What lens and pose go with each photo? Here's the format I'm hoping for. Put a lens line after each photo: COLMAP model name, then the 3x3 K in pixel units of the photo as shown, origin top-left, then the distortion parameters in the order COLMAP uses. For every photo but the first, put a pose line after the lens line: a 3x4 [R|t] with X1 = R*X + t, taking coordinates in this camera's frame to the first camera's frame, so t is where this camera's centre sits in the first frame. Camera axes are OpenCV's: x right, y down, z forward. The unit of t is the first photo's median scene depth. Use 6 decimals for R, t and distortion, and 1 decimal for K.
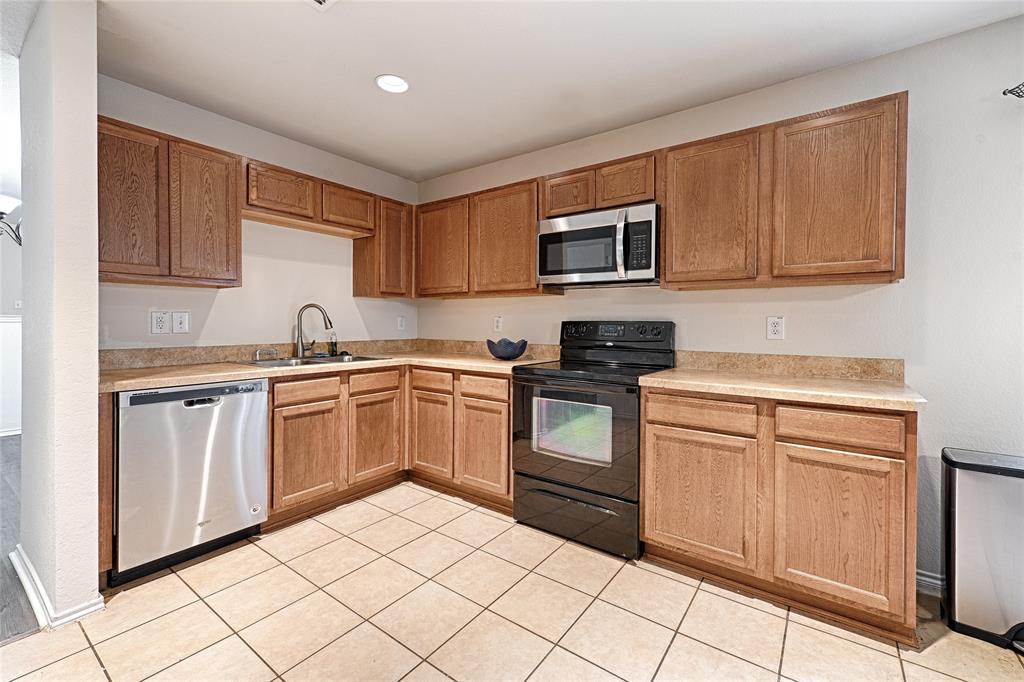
lens RADIAL K [[431.7, 0, 501.5], [0, 431.7, 324.0], [0, 0, 1]] dist [-0.001227, -0.000036]
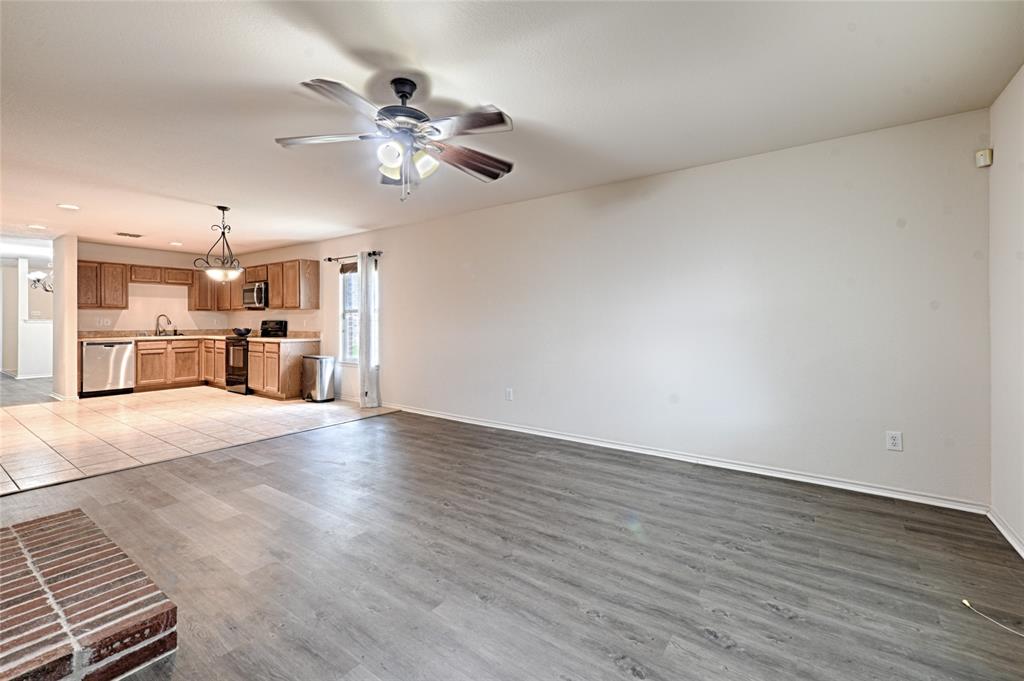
lens RADIAL K [[441.1, 0, 512.9], [0, 441.1, 320.0], [0, 0, 1]] dist [-0.001985, -0.000334]
pose [[0.999638, -0.005640, 0.026316, 1.916408], [0.005812, 0.999962, -0.006463, 0.018037], [-0.026279, 0.006613, 0.999633, -2.036718]]
